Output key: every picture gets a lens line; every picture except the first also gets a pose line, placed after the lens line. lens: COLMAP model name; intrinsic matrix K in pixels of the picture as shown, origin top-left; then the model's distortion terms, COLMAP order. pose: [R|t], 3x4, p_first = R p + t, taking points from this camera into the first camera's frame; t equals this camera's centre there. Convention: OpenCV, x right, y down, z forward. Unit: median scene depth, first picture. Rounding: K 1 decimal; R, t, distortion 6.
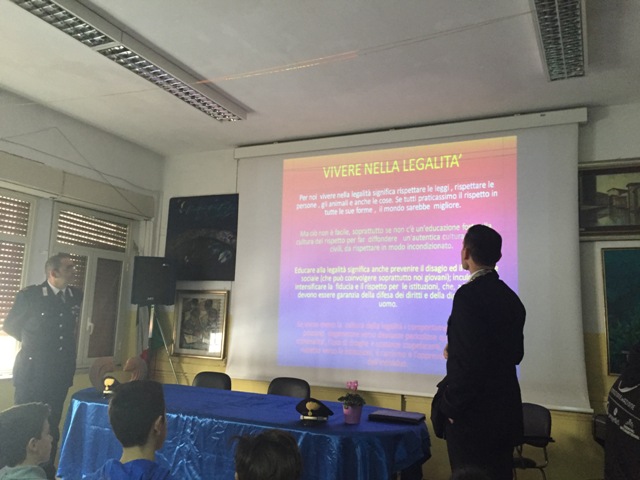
lens RADIAL K [[545.4, 0, 320.0], [0, 545.4, 240.0], [0, 0, 1]] dist [0.048625, -0.013808]
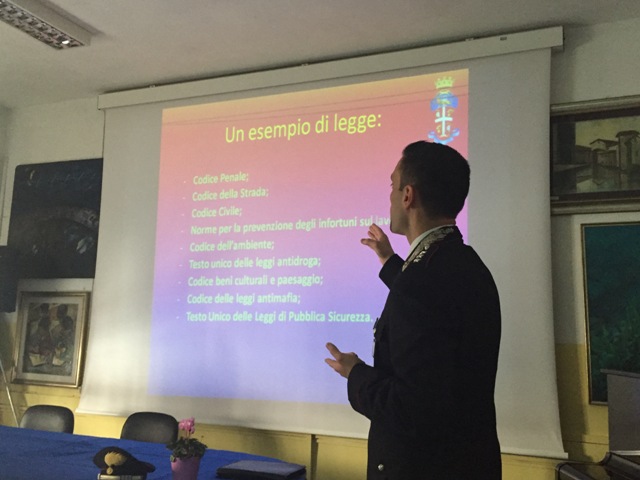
lens RADIAL K [[657.3, 0, 320.0], [0, 657.3, 240.0], [0, 0, 1]] dist [0.049296, 0.000513]
pose [[0.999717, -0.002850, 0.023600, 0.136166], [0.002914, 0.999992, -0.002693, 0.032124], [-0.023592, 0.002761, 0.999718, 0.140363]]
